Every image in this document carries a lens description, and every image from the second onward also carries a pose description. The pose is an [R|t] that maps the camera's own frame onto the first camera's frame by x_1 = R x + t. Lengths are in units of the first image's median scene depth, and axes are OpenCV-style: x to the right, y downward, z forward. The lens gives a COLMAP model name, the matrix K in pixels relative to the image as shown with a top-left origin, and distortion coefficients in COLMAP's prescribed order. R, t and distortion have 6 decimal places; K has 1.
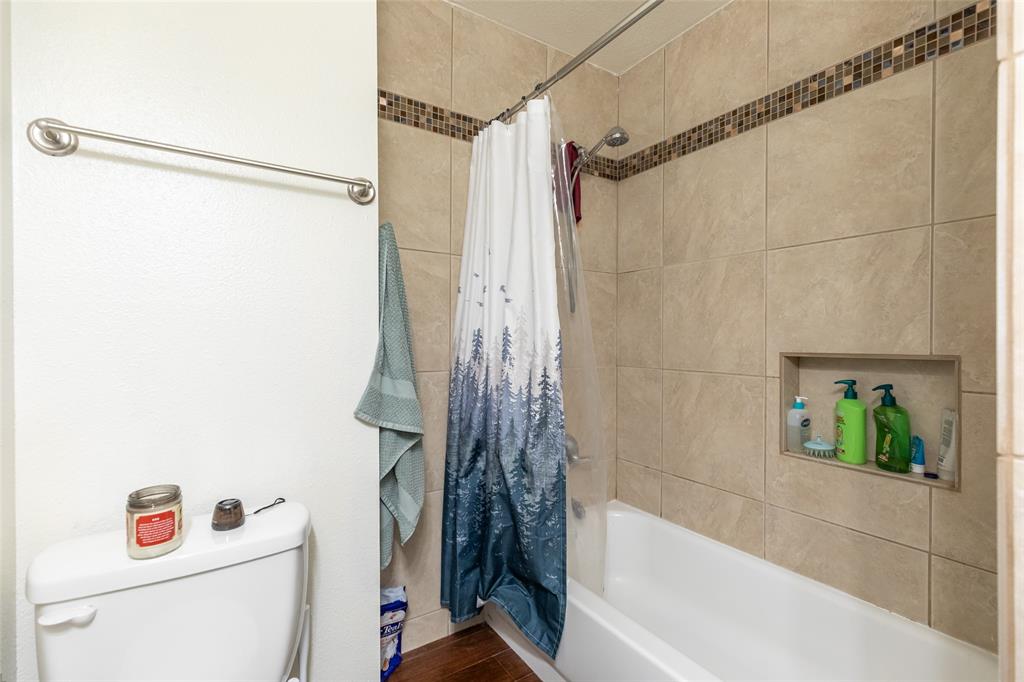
lens RADIAL K [[456.2, 0, 514.6], [0, 456.2, 343.1], [0, 0, 1]] dist [0.002382, -0.000171]
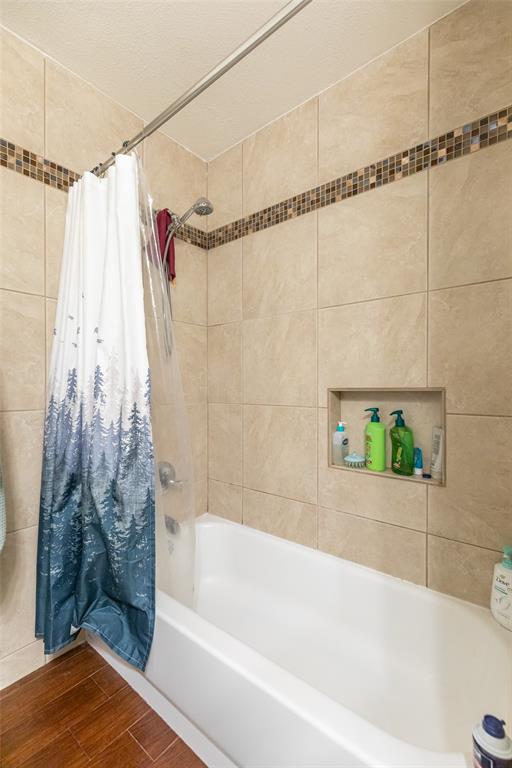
lens RADIAL K [[342.2, 0, 244.8], [0, 342.2, 392.8], [0, 0, 1]] dist [0.002382, -0.000171]
pose [[0.956372, -0.009570, 0.291995, 0.071936], [0.007141, 0.999930, 0.009385, 0.021104], [-0.292064, -0.006890, 0.956374, 0.137855]]
